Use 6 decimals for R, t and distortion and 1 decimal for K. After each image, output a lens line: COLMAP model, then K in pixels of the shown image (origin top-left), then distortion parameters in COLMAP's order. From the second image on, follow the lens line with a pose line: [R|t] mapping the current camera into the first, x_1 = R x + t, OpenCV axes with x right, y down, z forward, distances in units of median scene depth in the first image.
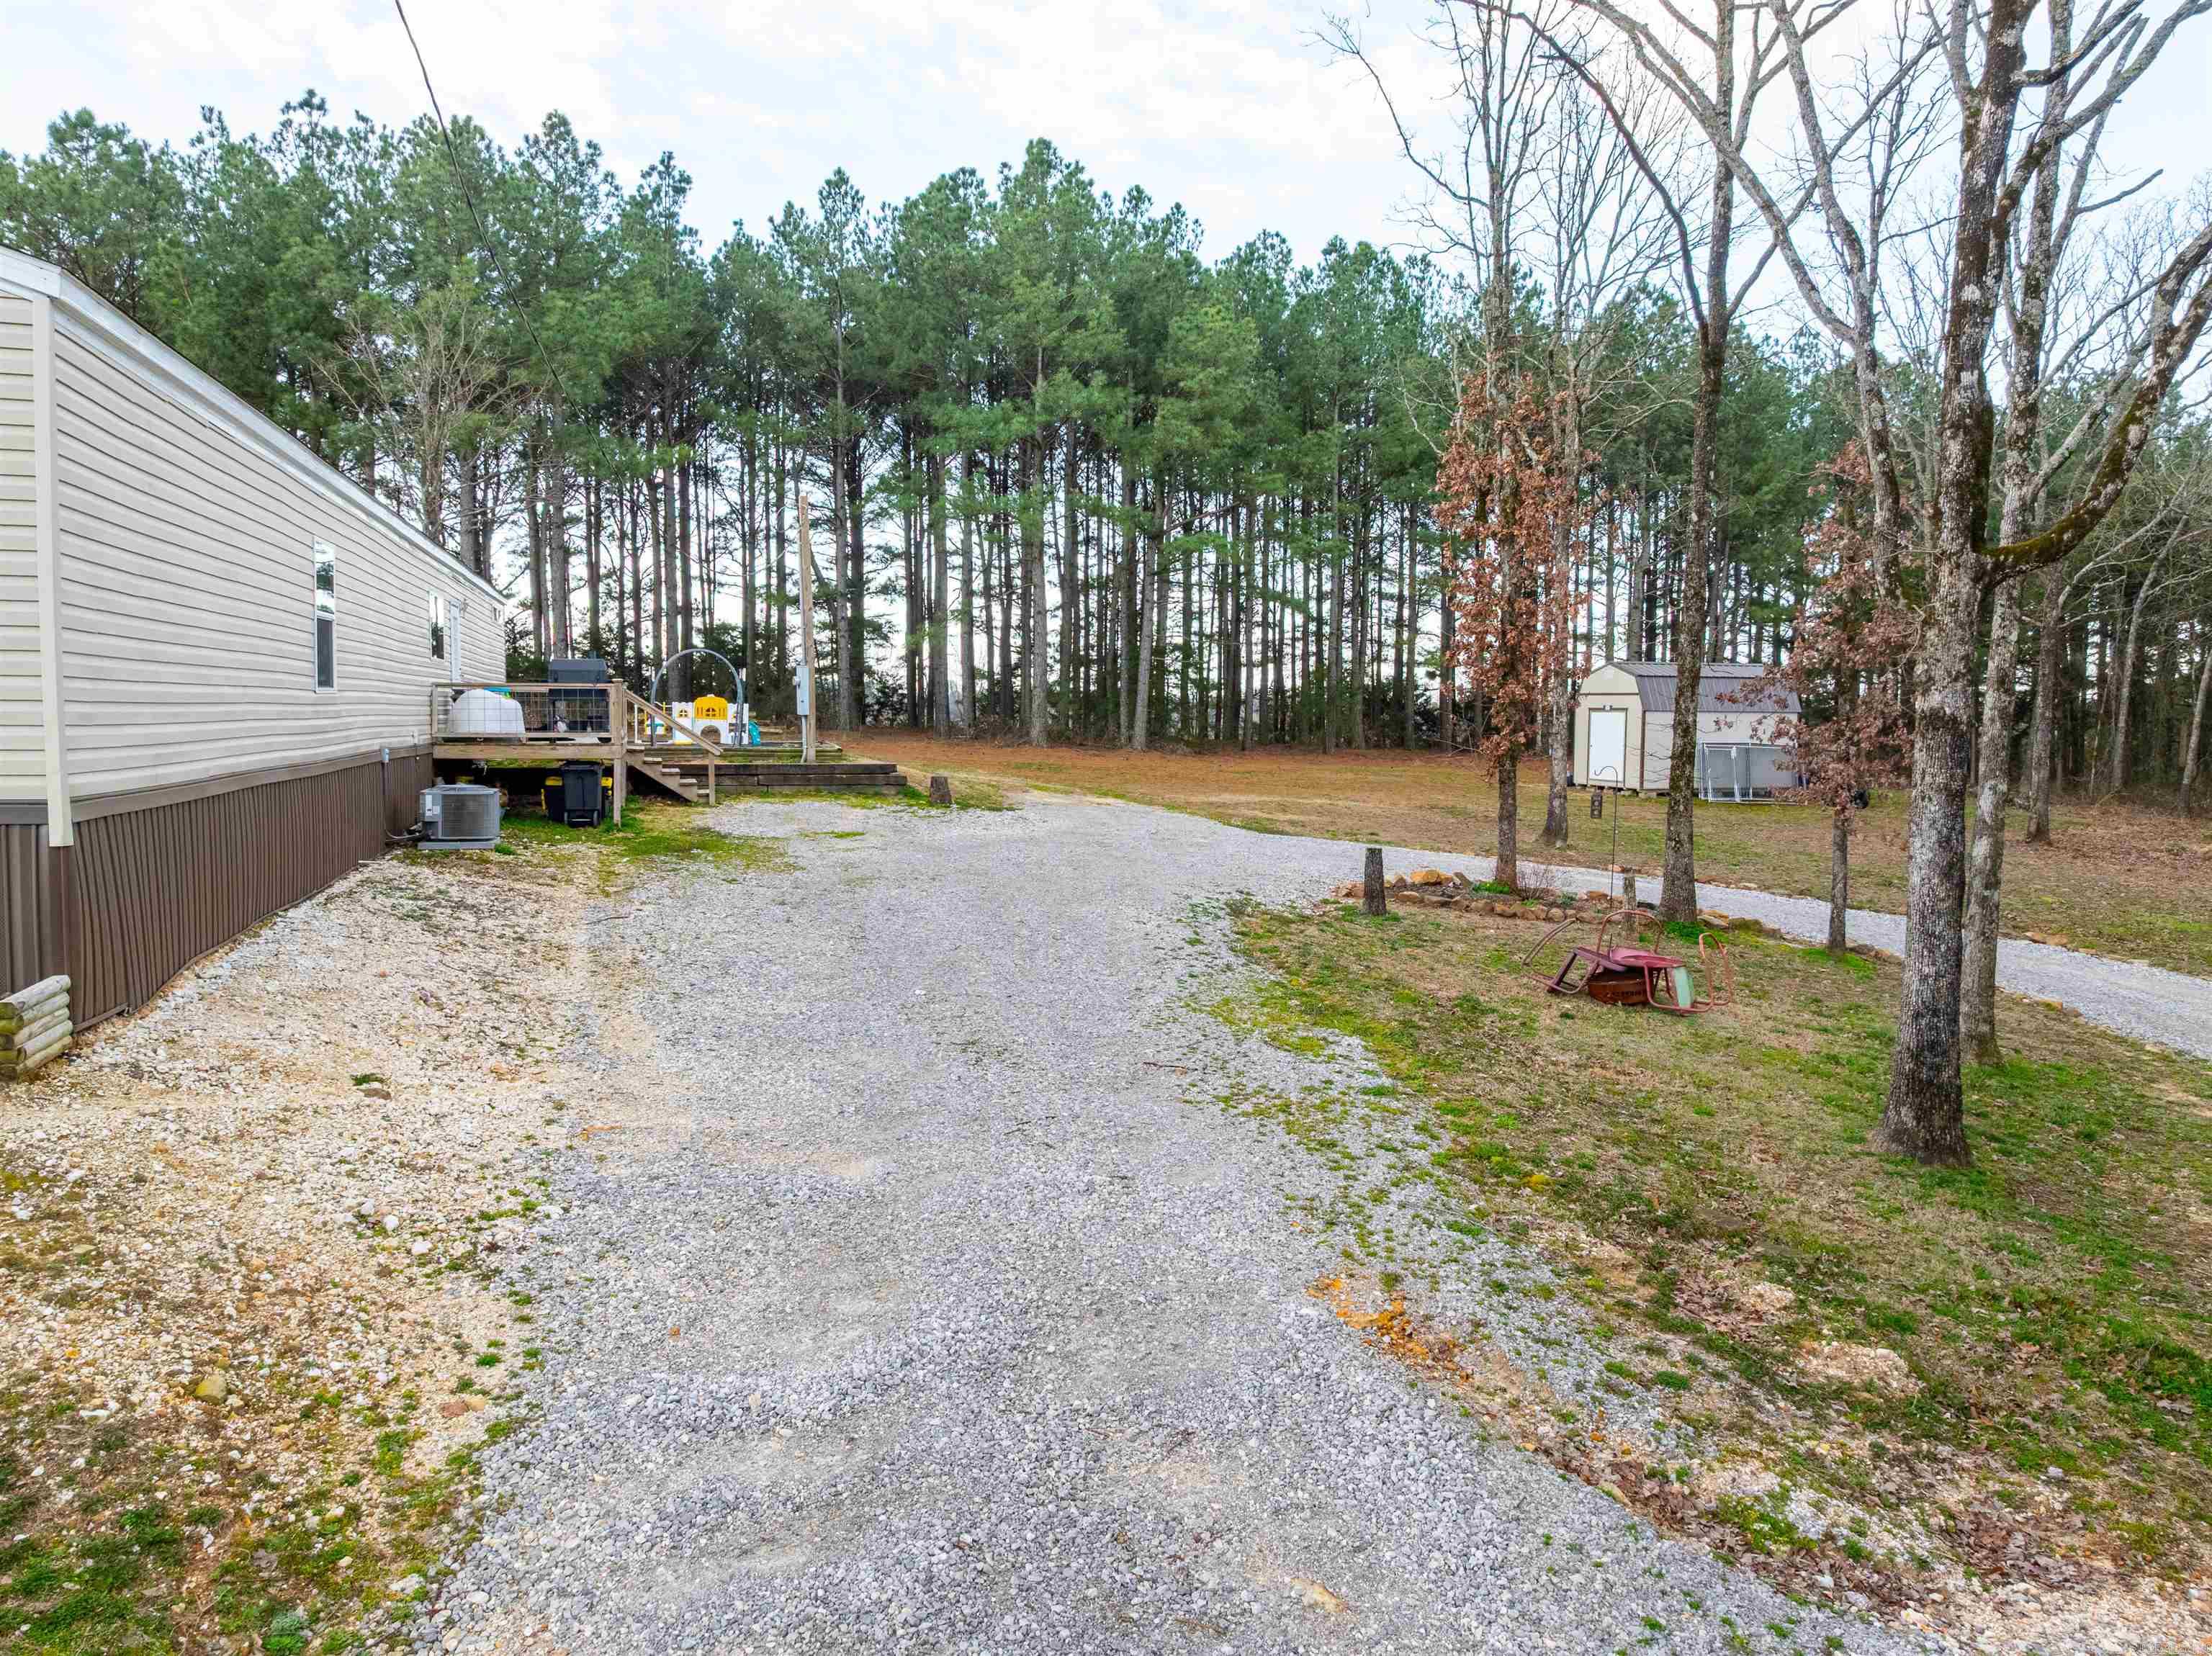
lens RADIAL K [[1557.0, 0, 1113.0], [0, 1557.0, 814.4], [0, 0, 1]] dist [-0.057812, 0.035382]
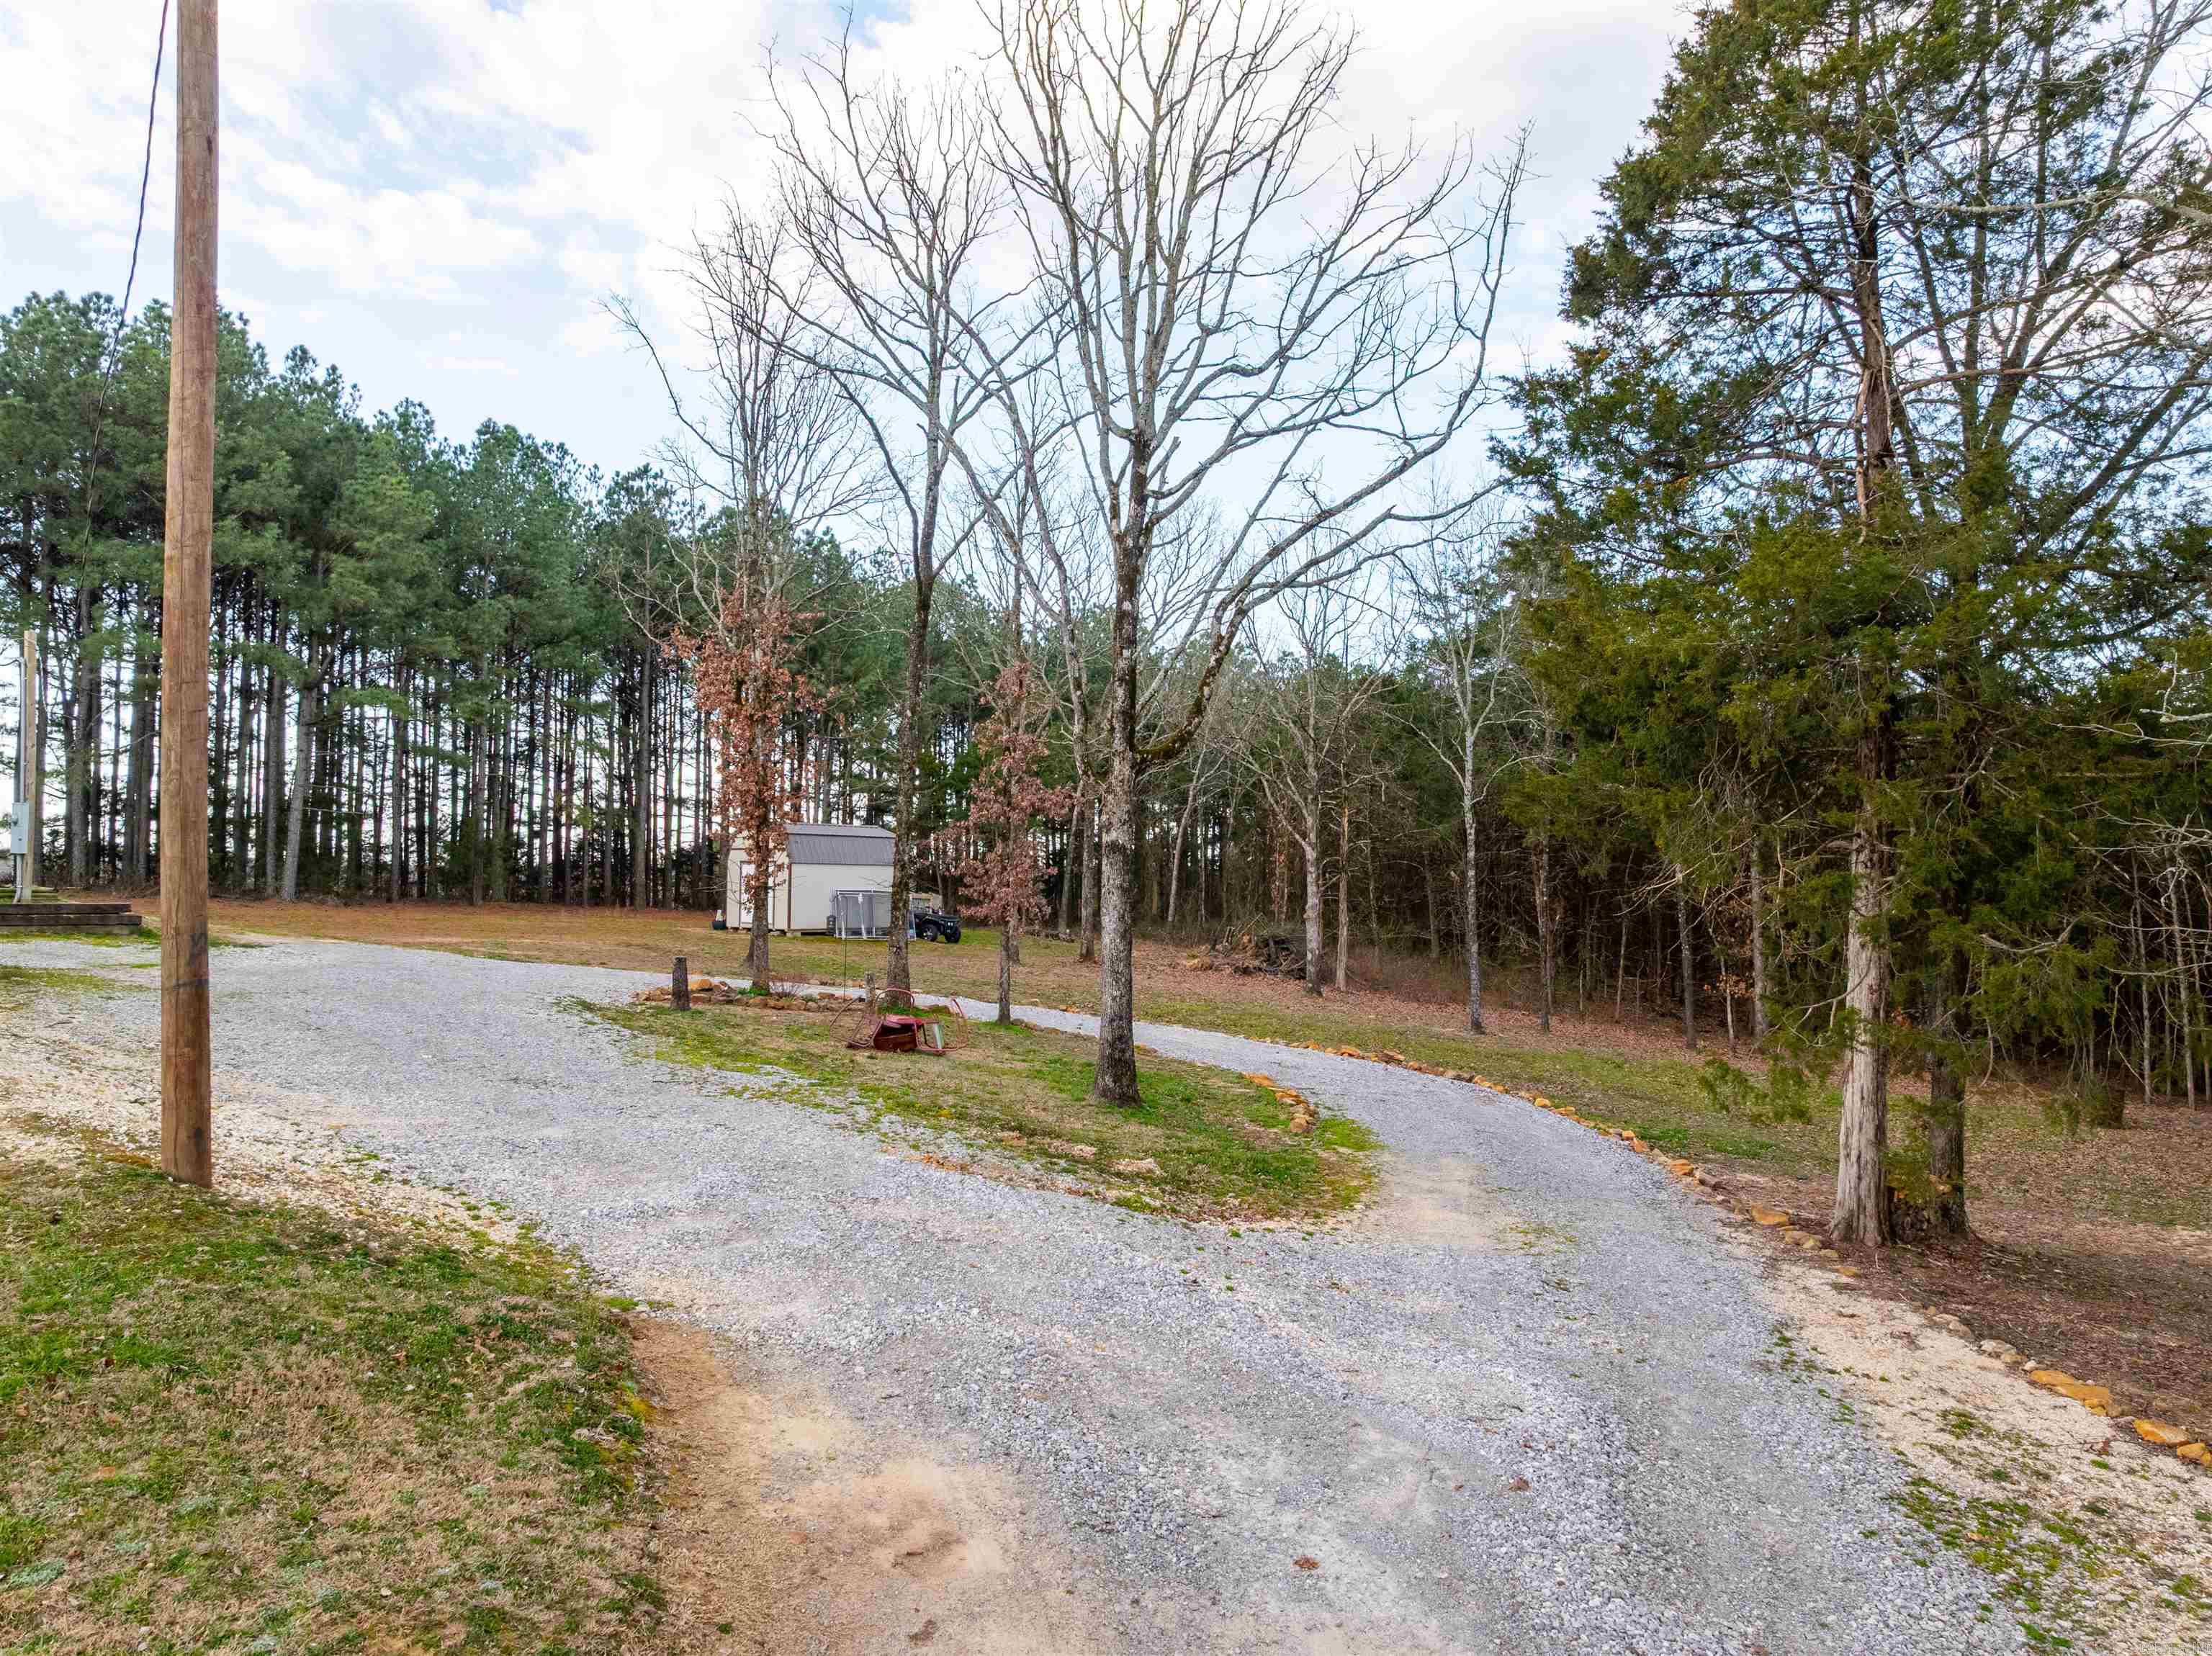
lens RADIAL K [[1557.0, 0, 1095.1], [0, 1557.0, 822.3], [0, 0, 1]] dist [-0.057812, 0.035382]
pose [[0.834066, 0.023072, 0.551182, -0.221707], [0.032867, 0.995272, -0.091396, 0.034561], [-0.550685, 0.094346, 0.829364, -0.218169]]
